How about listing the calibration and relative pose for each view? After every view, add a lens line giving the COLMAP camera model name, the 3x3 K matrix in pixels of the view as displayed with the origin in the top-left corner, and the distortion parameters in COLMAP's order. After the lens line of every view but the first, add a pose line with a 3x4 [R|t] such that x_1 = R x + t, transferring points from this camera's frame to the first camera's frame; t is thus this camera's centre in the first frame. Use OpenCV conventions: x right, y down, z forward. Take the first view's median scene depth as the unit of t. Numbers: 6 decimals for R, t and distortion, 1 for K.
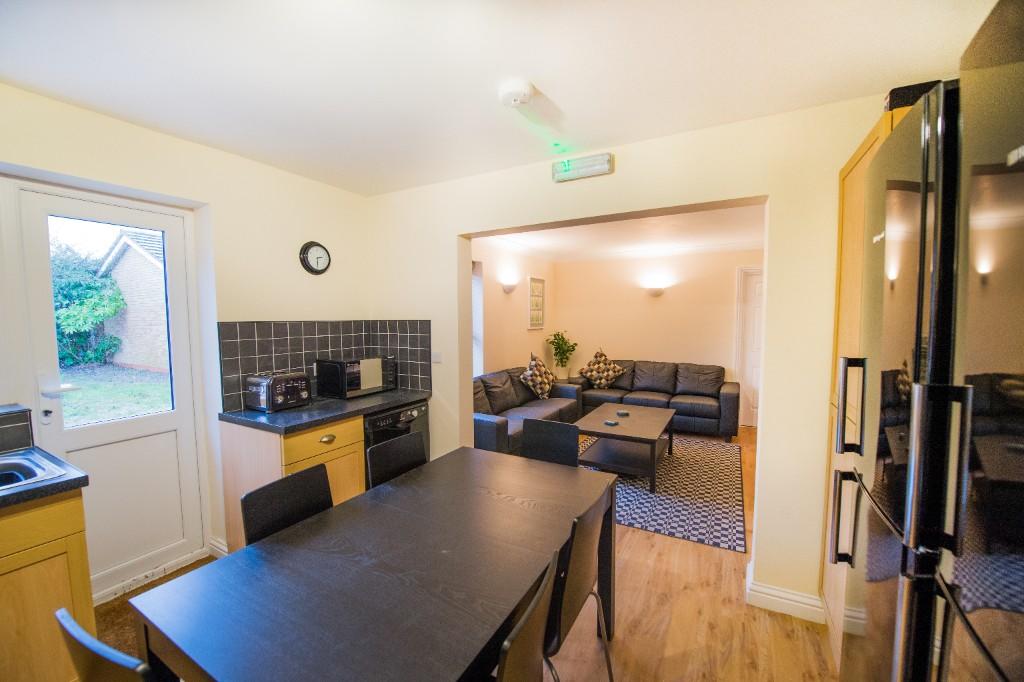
lens RADIAL K [[404.8, 0, 503.4], [0, 404.8, 344.1], [0, 0, 1]] dist [0.001077, -0.000068]
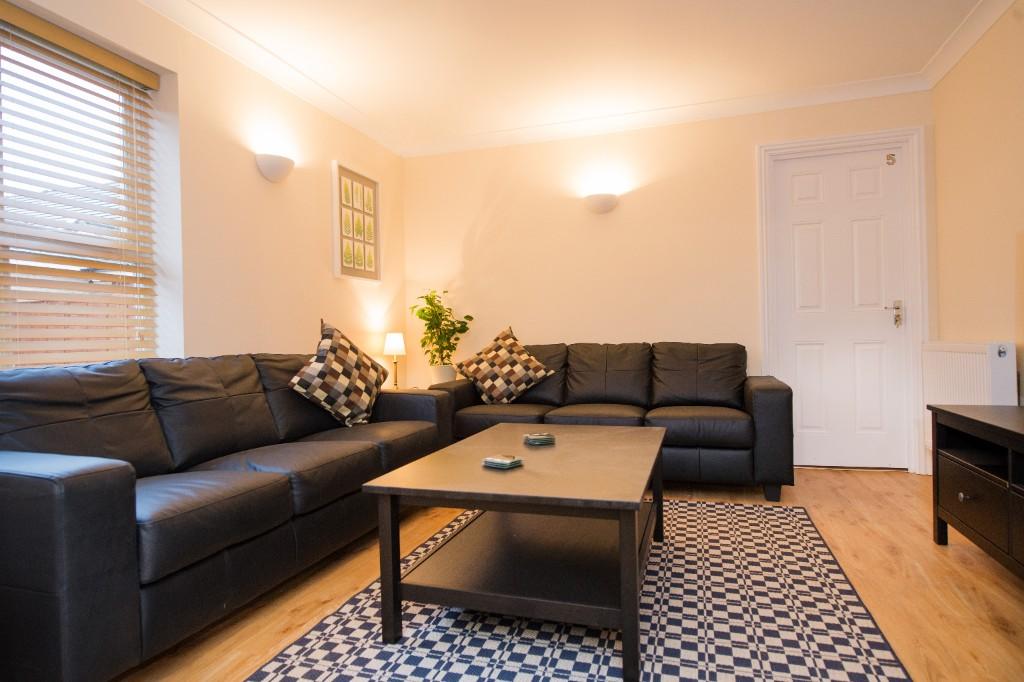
lens RADIAL K [[604.0, 0, 519.9], [0, 604.0, 343.1], [0, 0, 1]] dist [-0.006383, -0.000393]
pose [[0.973190, -0.015466, 0.229482, 0.121809], [0.030236, 0.997680, -0.060989, 0.091433], [-0.228007, 0.066292, 0.971400, 0.367395]]
